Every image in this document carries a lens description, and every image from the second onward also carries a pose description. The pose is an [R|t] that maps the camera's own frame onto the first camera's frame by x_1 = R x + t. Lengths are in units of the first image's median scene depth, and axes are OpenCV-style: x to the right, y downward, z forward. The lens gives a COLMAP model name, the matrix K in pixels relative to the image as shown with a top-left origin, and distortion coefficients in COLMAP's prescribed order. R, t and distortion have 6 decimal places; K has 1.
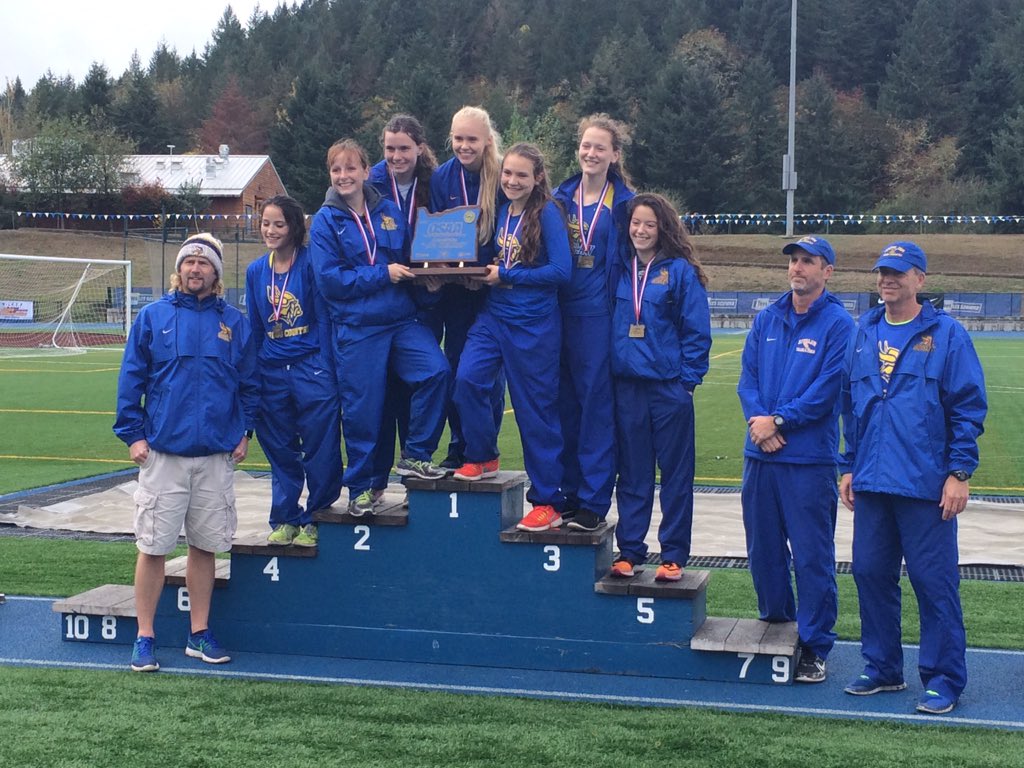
lens RADIAL K [[1680.8, 0, 553.5], [0, 1680.8, 380.8], [0, 0, 1]] dist [0.020719, 0.173463]
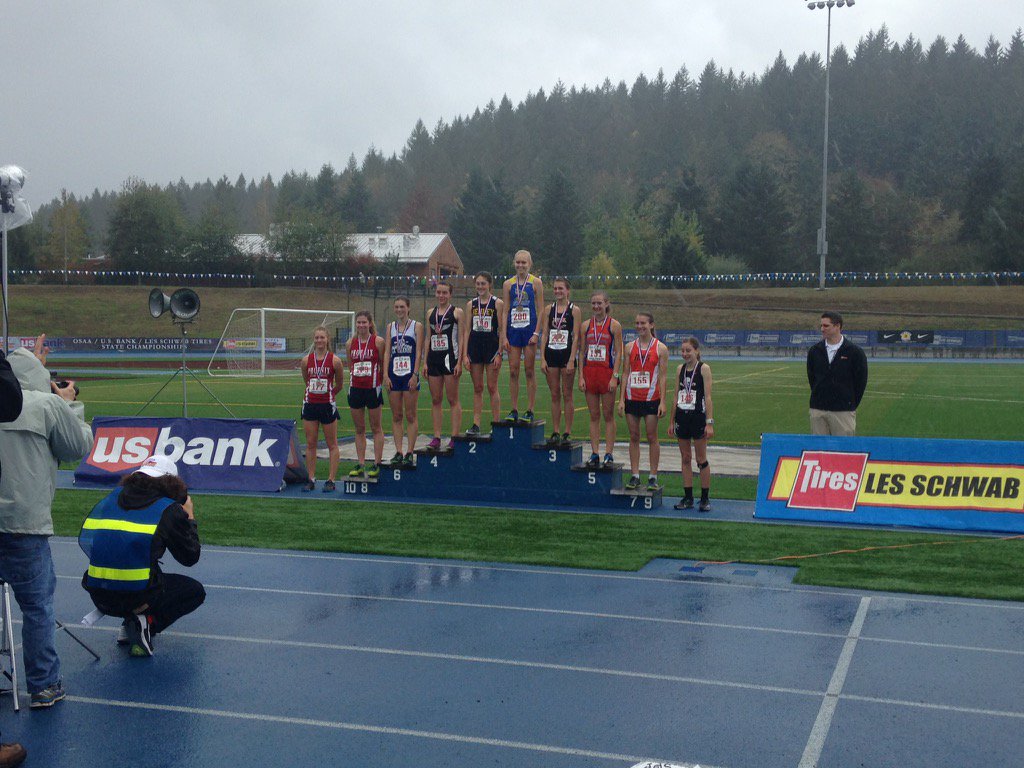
lens RADIAL K [[1282.1, 0, 537.5], [0, 1282.1, 400.4], [0, 0, 1]] dist [0.141247, -0.031720]
pose [[0.995112, 0.002891, -0.098706, 0.010806], [-0.002584, 0.999991, 0.003242, 0.001622], [0.098714, -0.002971, 0.995111, -0.054244]]
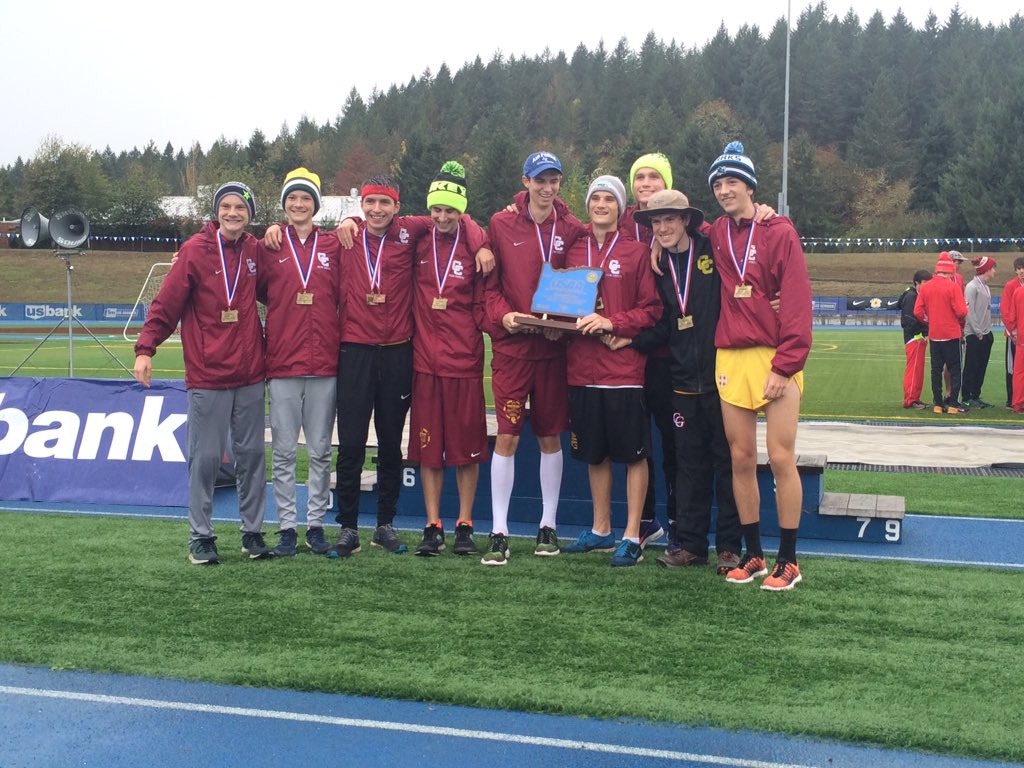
lens RADIAL K [[1264.5, 0, 542.0], [0, 1264.5, 380.1], [0, 0, 1]] dist [0.043142, 0.010113]
pose [[0.999187, 0.000617, -0.040312, -0.005924], [-0.000332, 0.999975, 0.007071, 0.003666], [0.040315, -0.007051, 0.999162, 0.003499]]
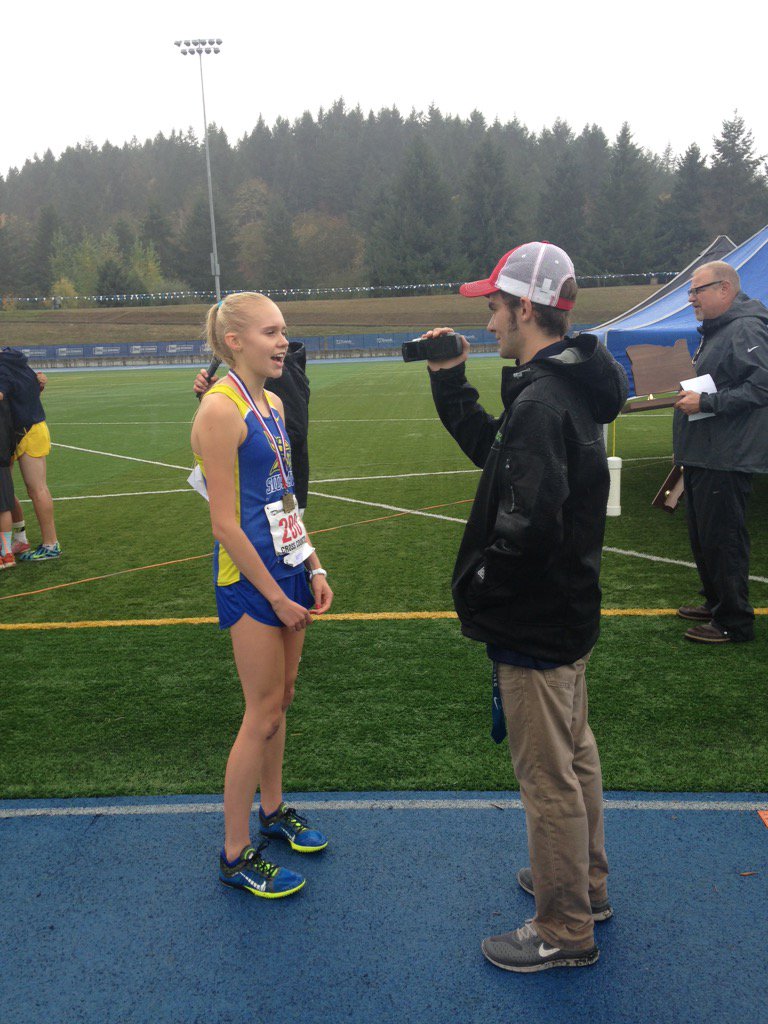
lens RADIAL K [[902.1, 0, 435.1], [0, 902.1, 511.7], [0, 0, 1]] dist [0.043687, -0.004996]
pose [[0.987470, -0.072635, 0.140096, 0.162146], [0.052469, 0.988387, 0.142611, -0.001133], [-0.148828, -0.133473, 0.979814, 0.059083]]
